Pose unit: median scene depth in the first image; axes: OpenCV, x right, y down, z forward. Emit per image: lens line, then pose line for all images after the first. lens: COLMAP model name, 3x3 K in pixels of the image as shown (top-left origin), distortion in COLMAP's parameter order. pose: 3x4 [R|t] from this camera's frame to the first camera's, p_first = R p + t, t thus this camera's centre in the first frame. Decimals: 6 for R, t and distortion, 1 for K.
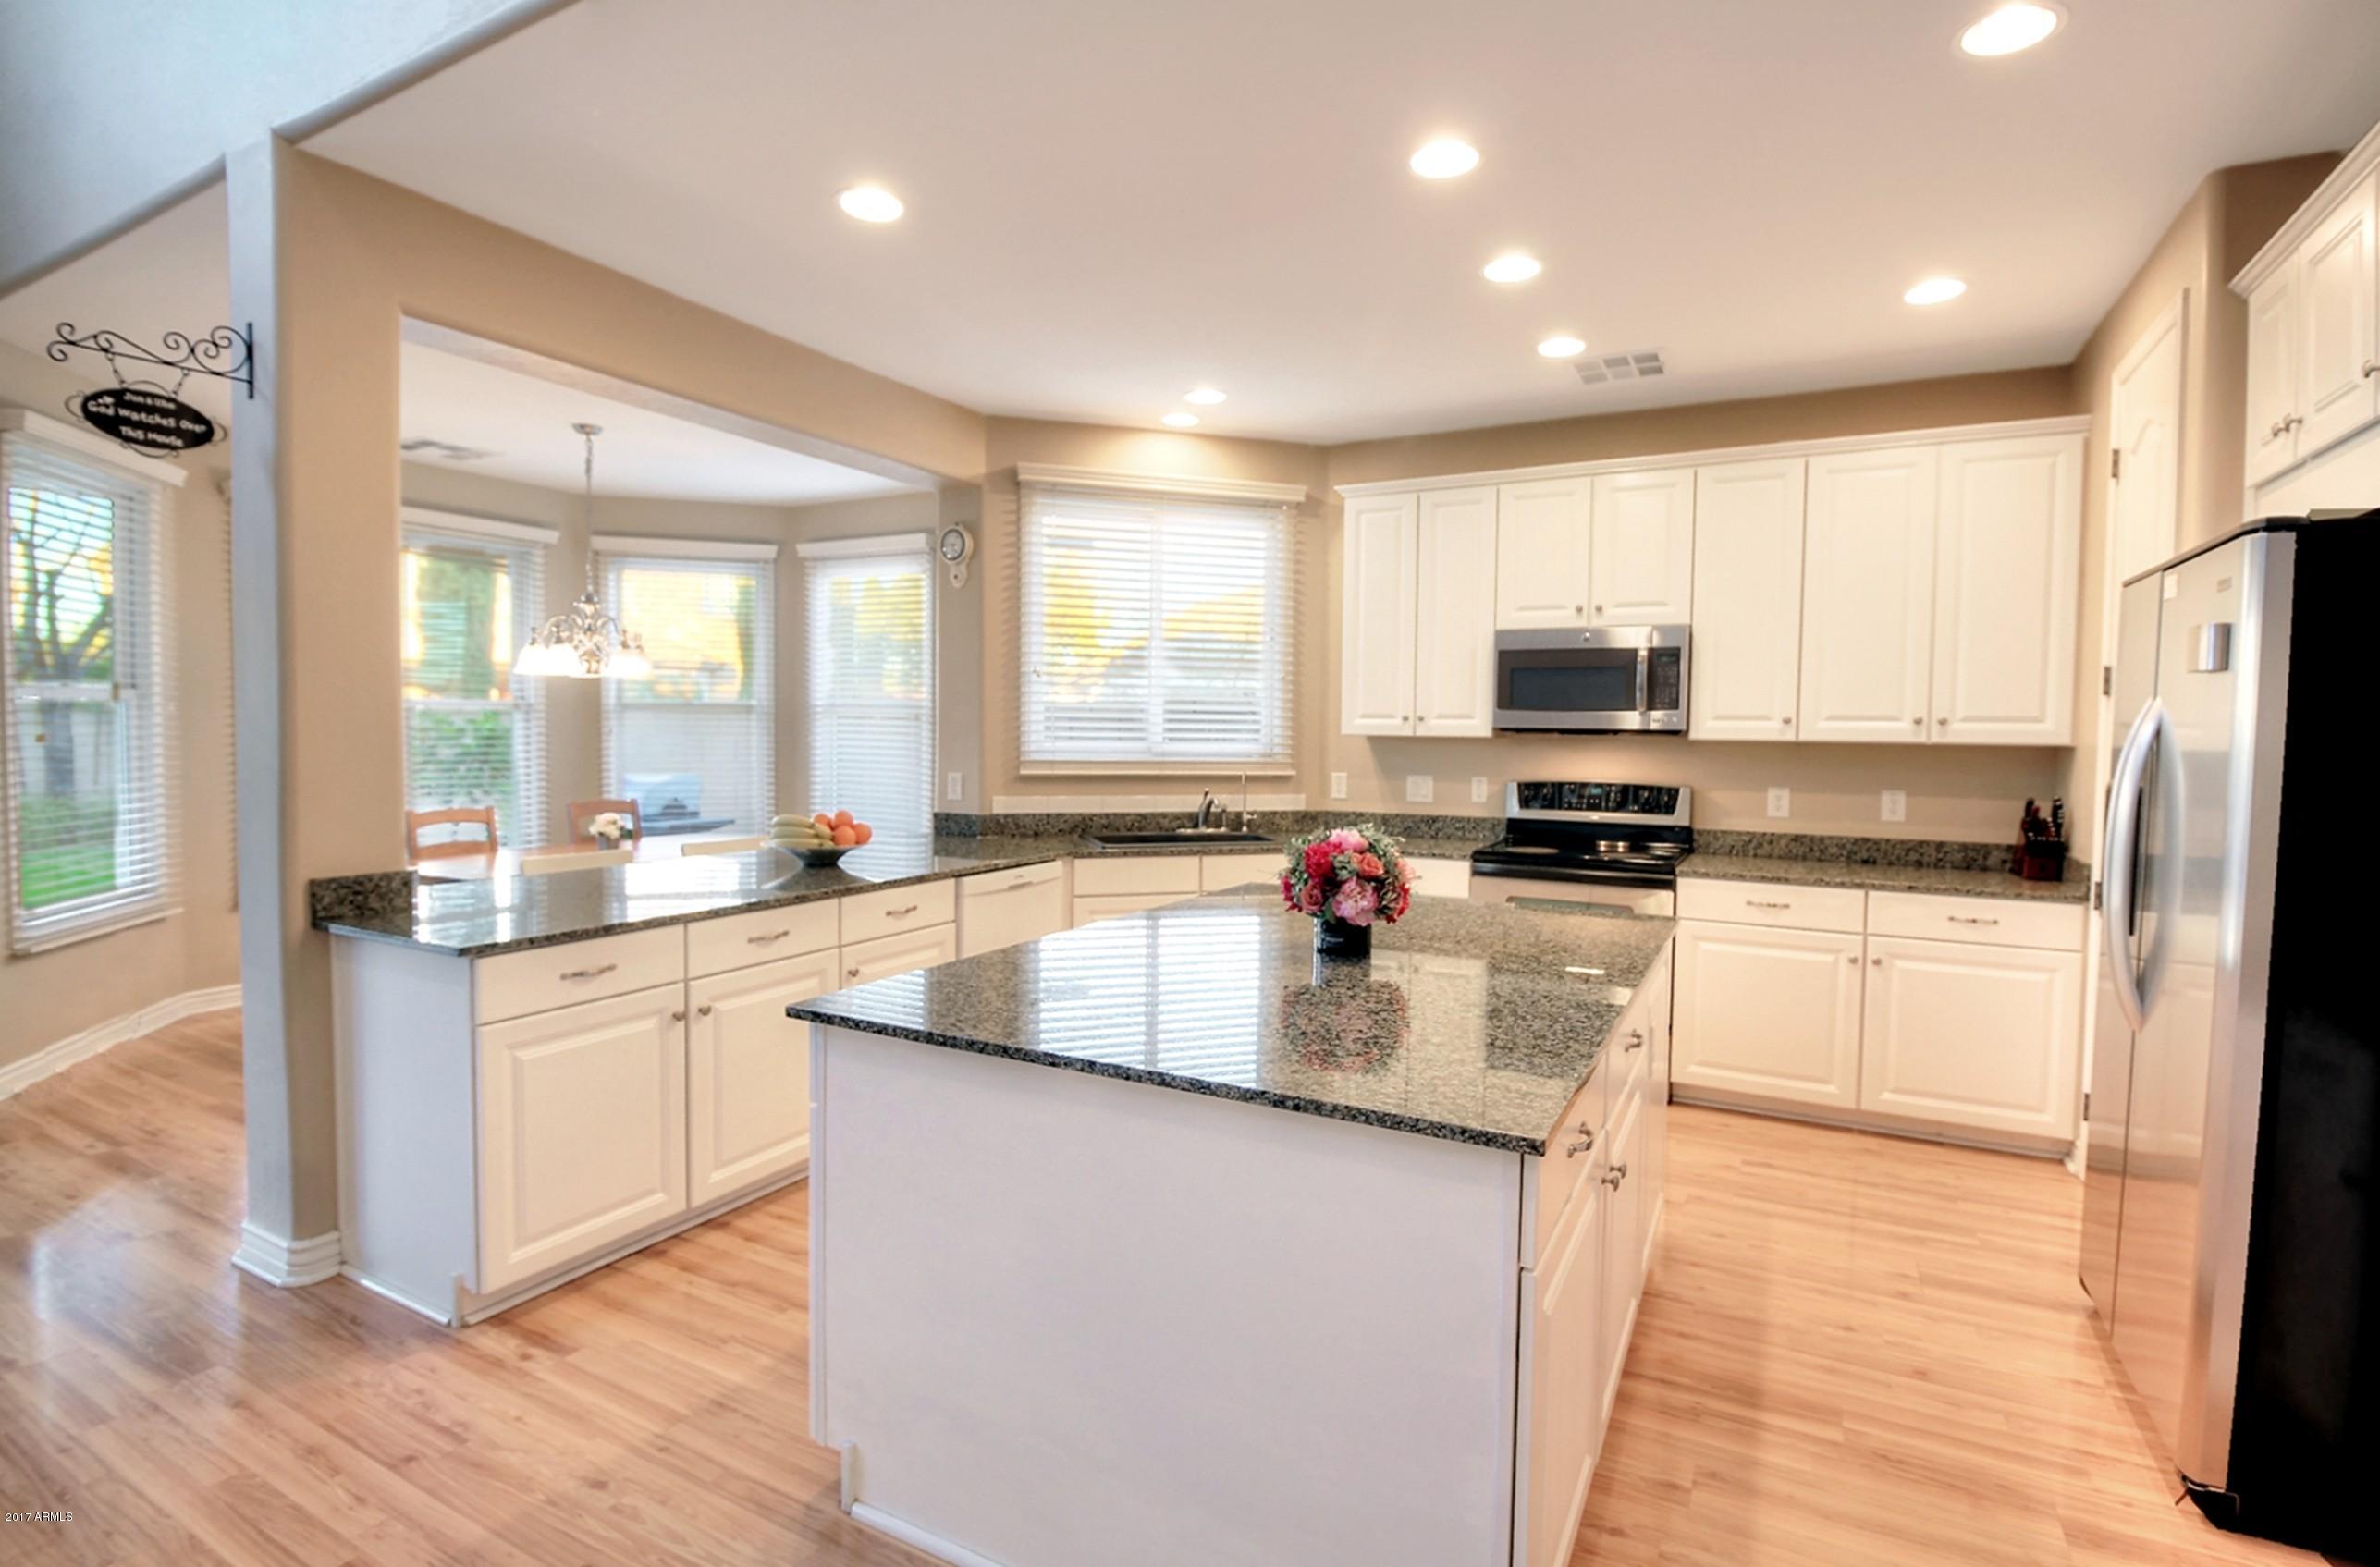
lens RADIAL K [[1104.6, 0, 1207.4], [0, 1104.6, 773.8], [0, 0, 1]] dist [0.002553, -0.016839]
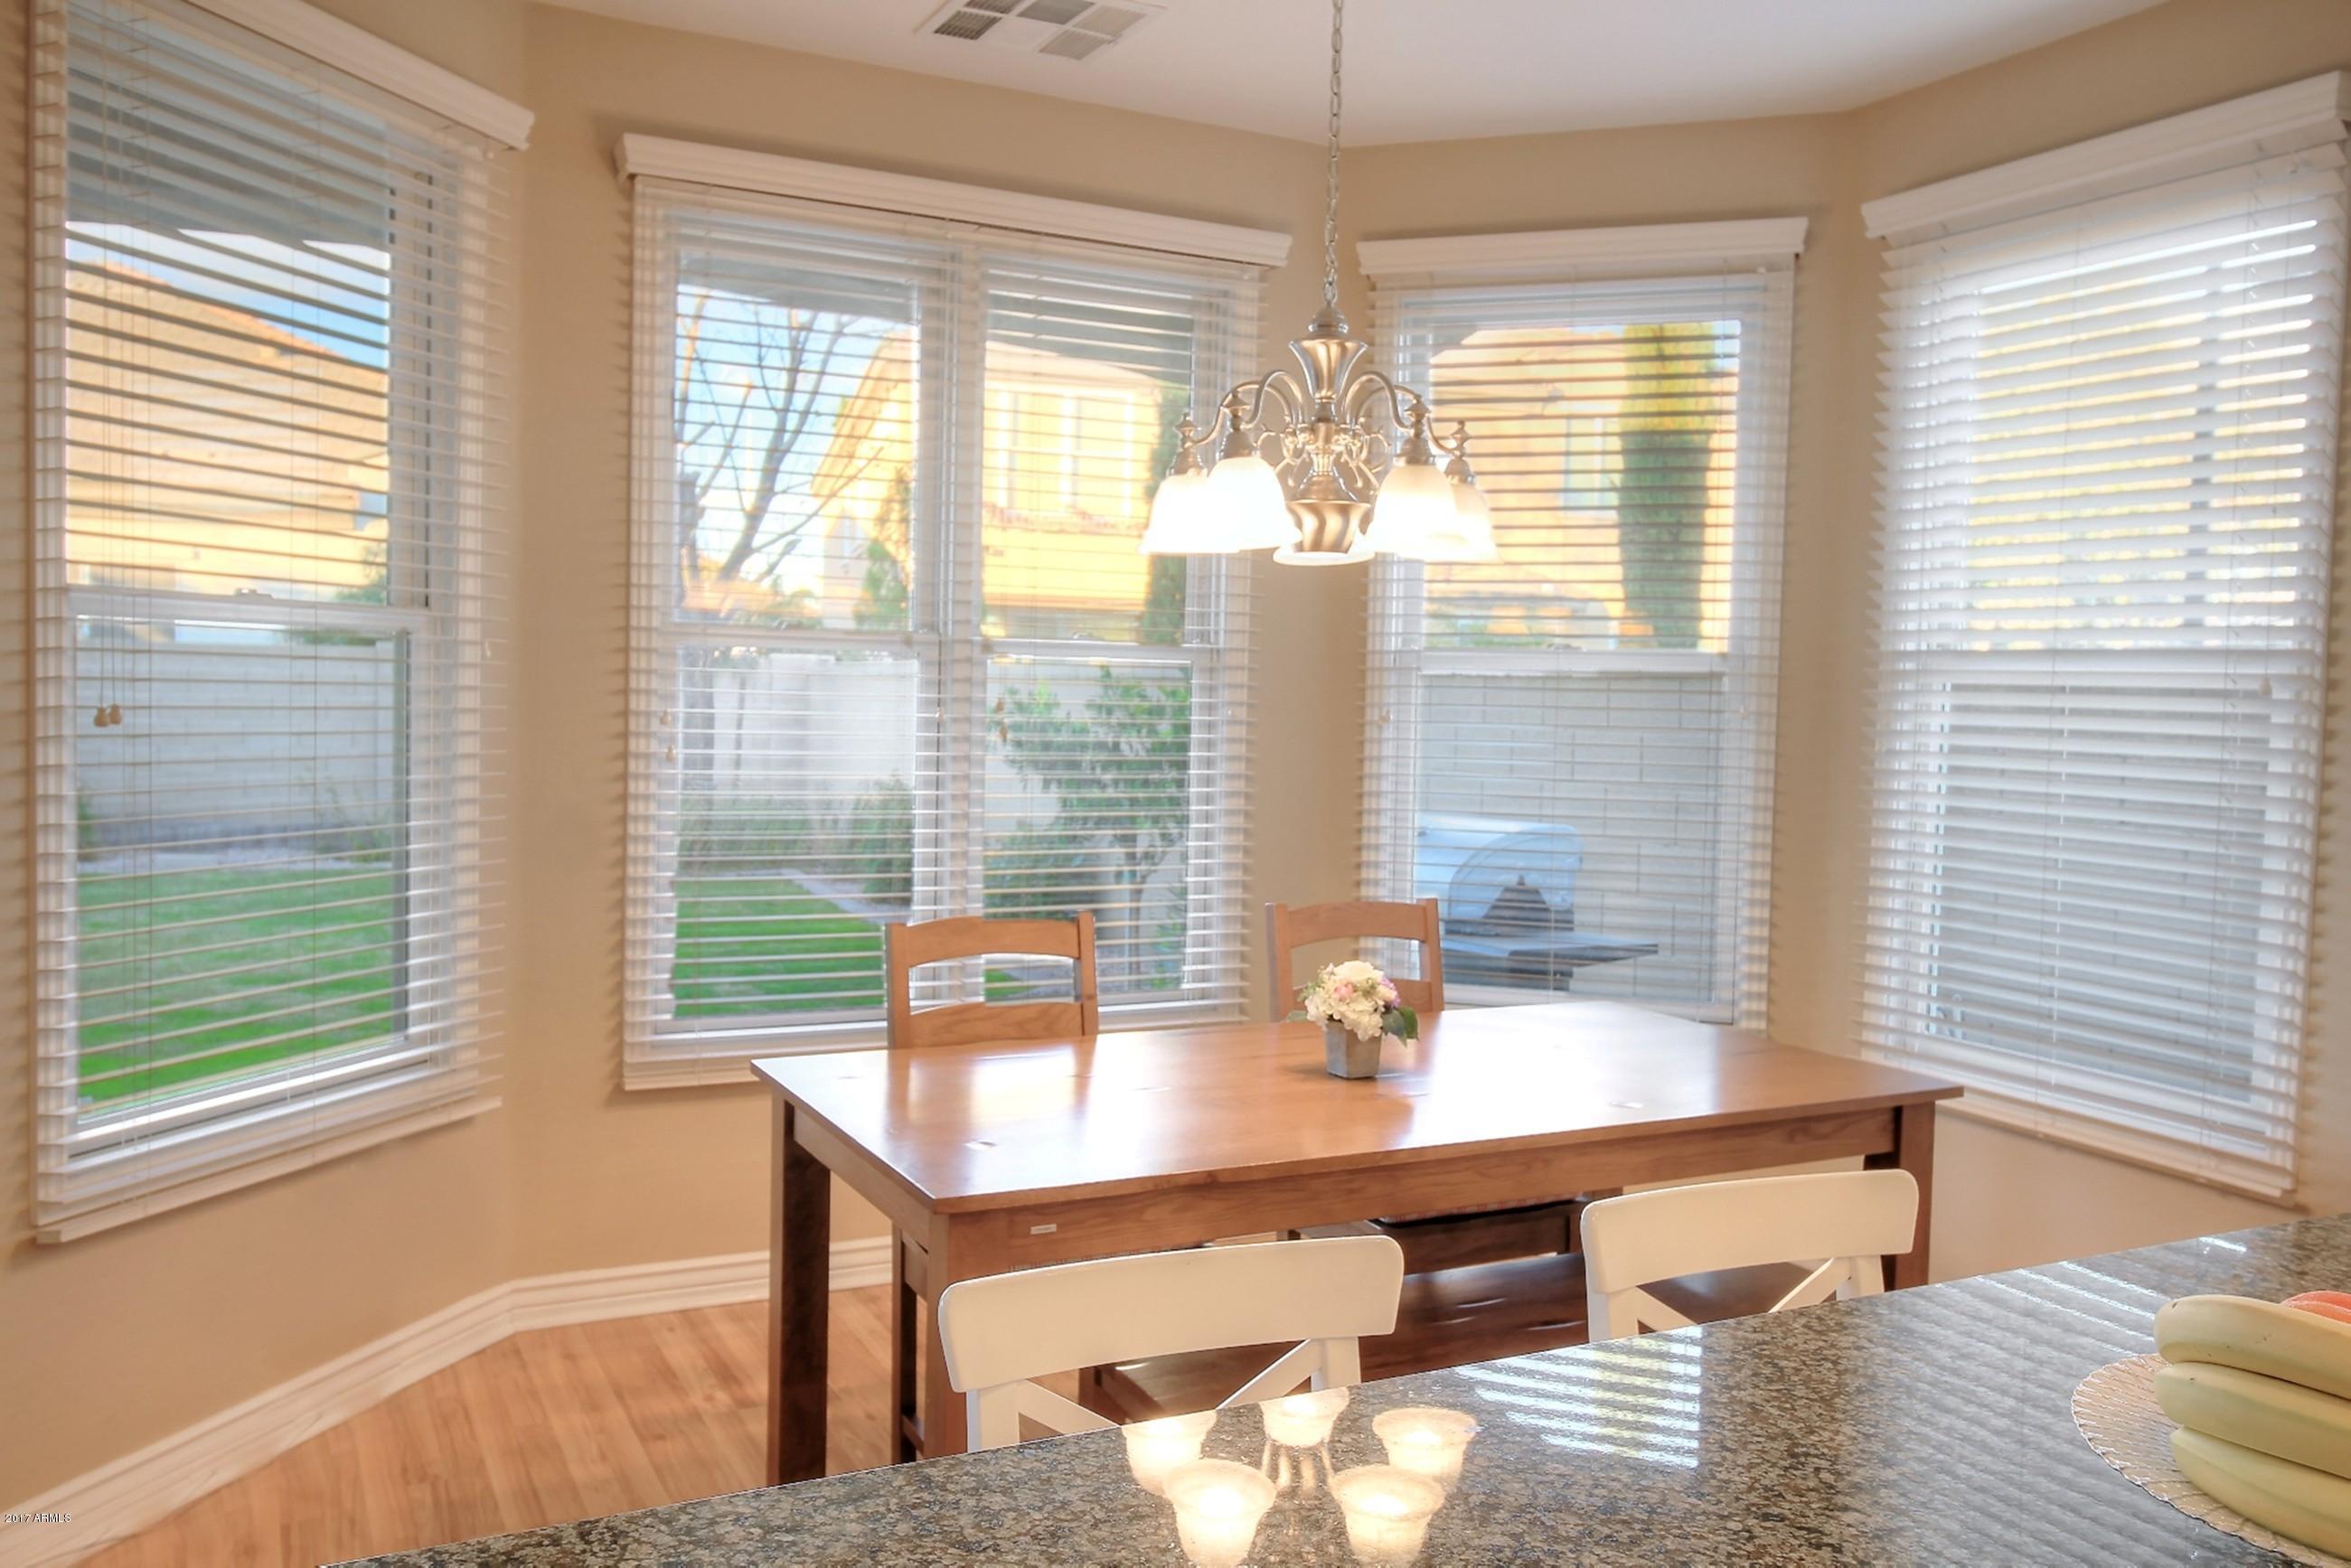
lens RADIAL K [[1853.1, 0, 1188.5], [0, 1853.1, 773.9], [0, 0, 1]] dist [0.000420, -0.000870]
pose [[0.817723, 0.033977, -0.574608, -0.282992], [-0.038862, 0.999237, 0.003782, -0.024331], [0.574298, 0.019238, 0.818420, 0.549489]]
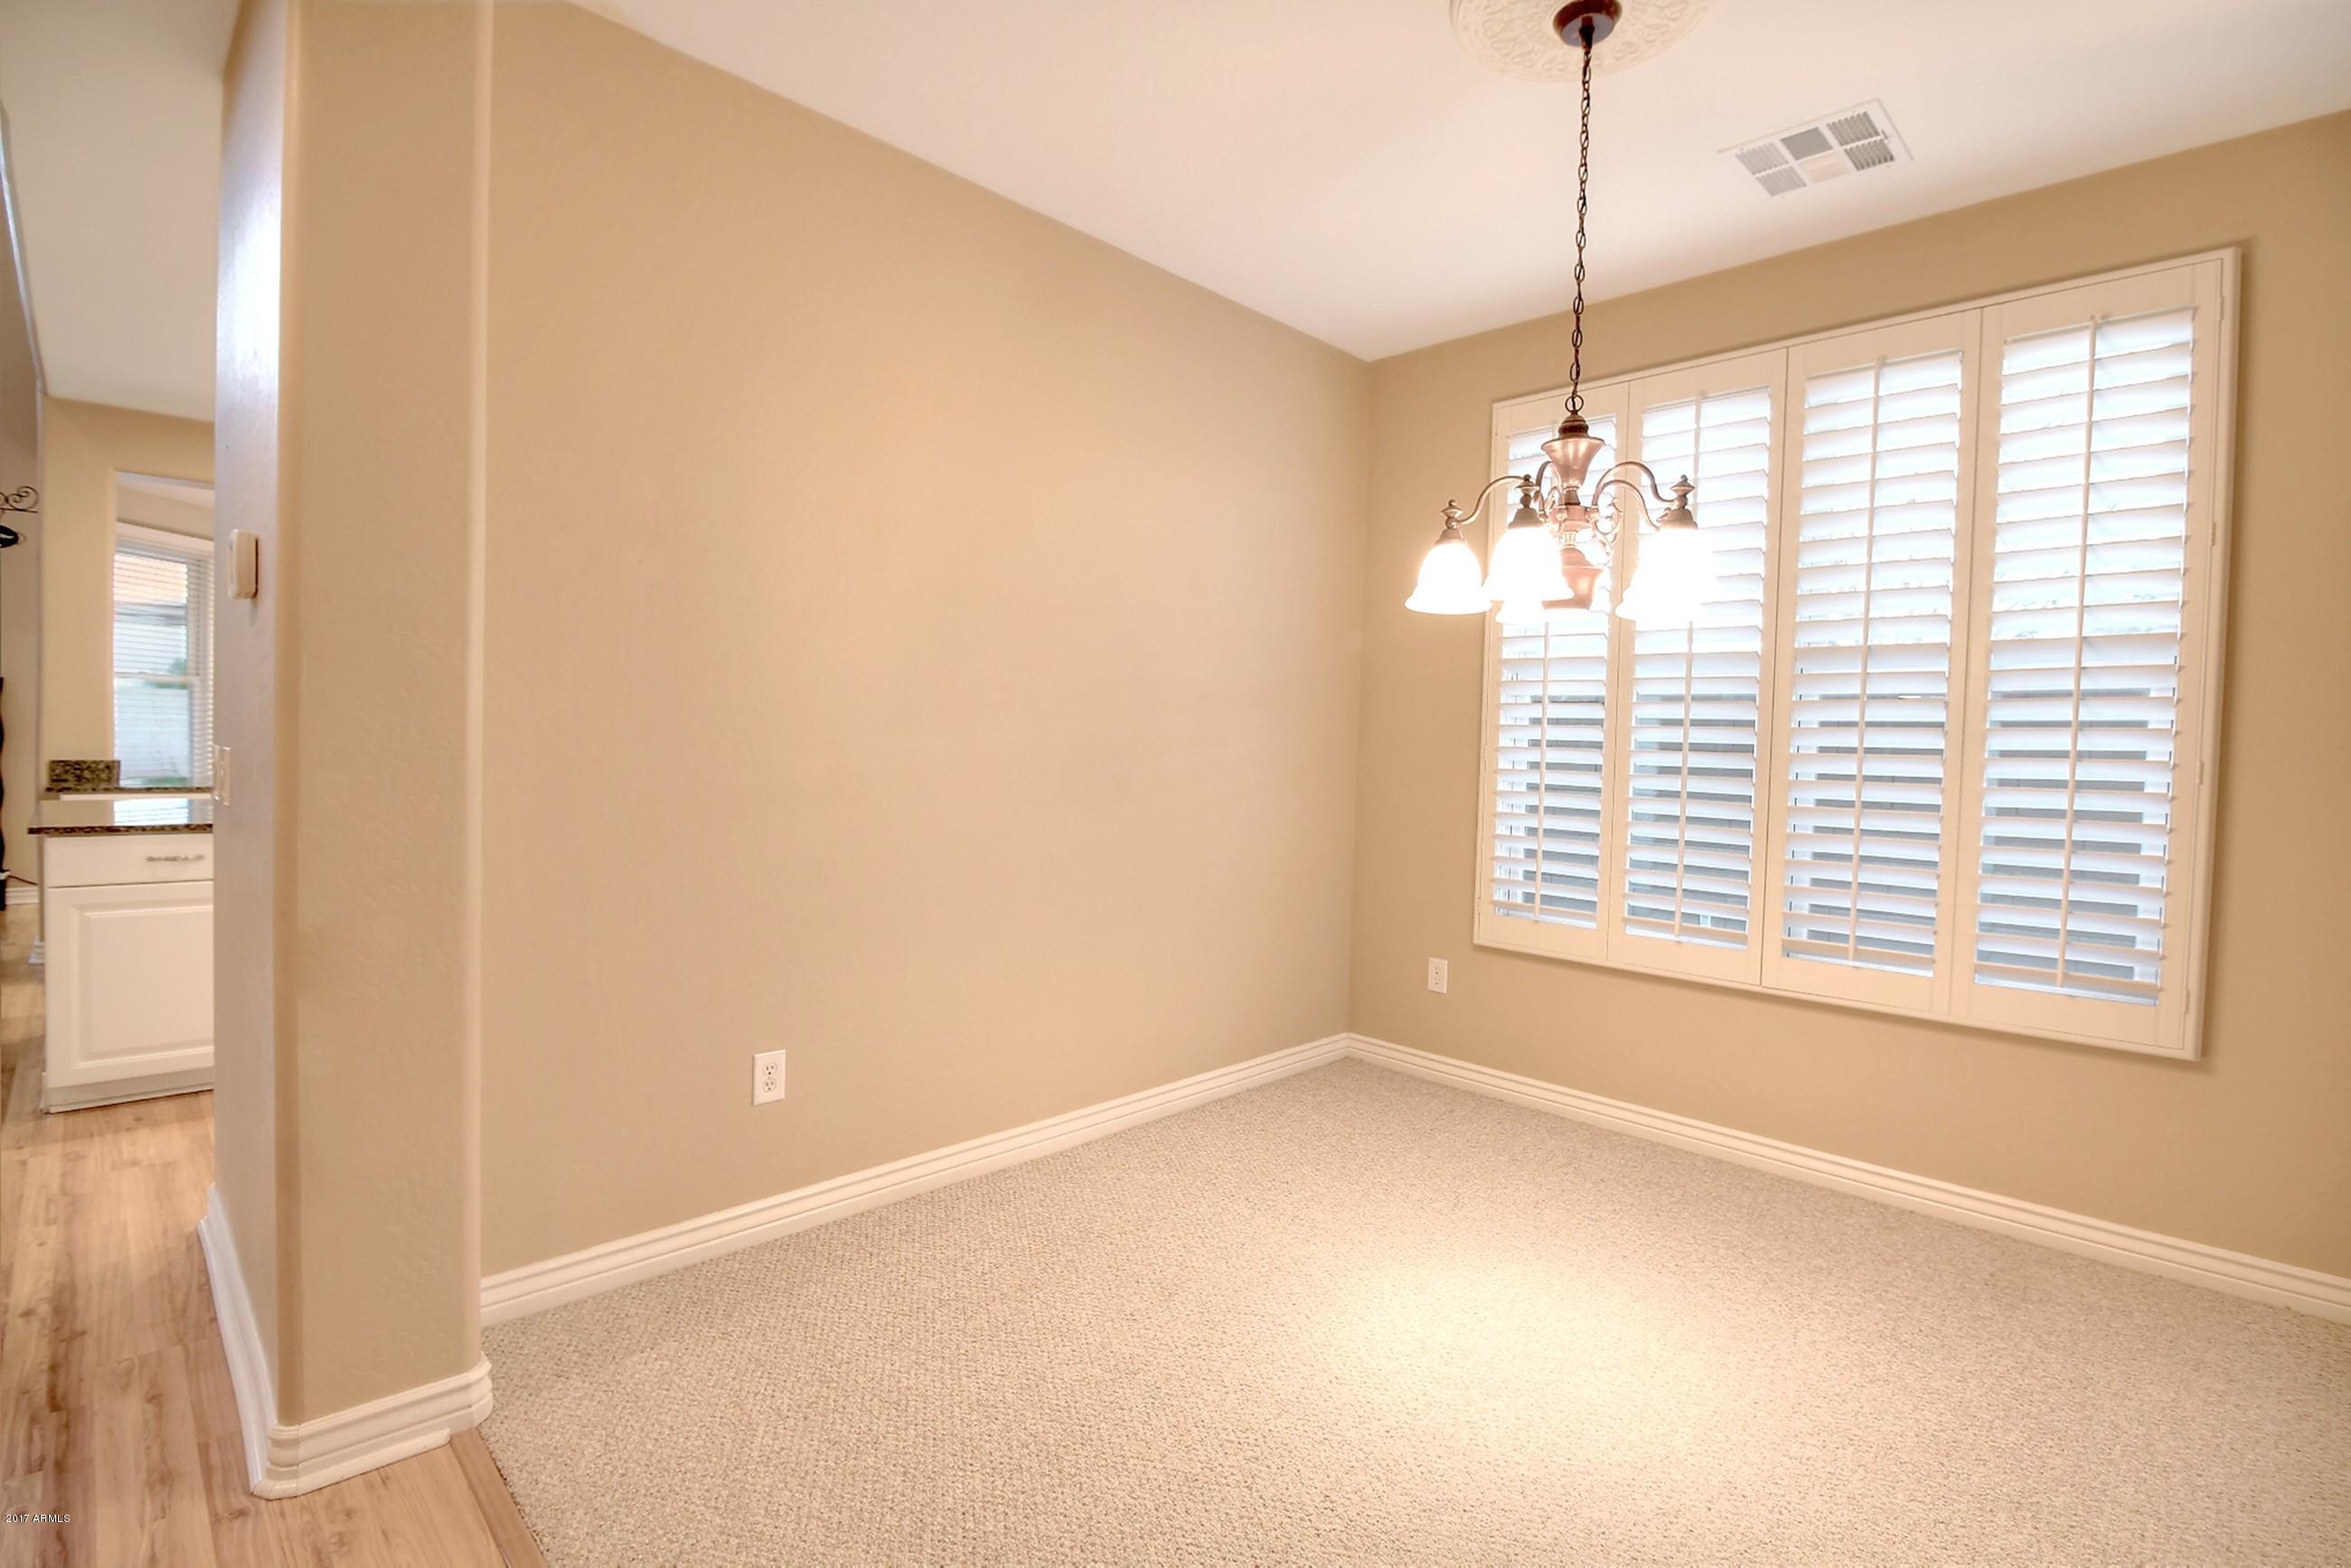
lens RADIAL K [[1093.8, 0, 1189.9], [0, 1093.8, 772.4], [0, 0, 1]] dist [0.000434, -0.012115]
pose [[0.956862, 0.023981, -0.289551, 0.946914], [-0.028558, 0.999525, -0.011593, 0.045060], [0.289135, 0.019362, 0.957093, -0.149527]]
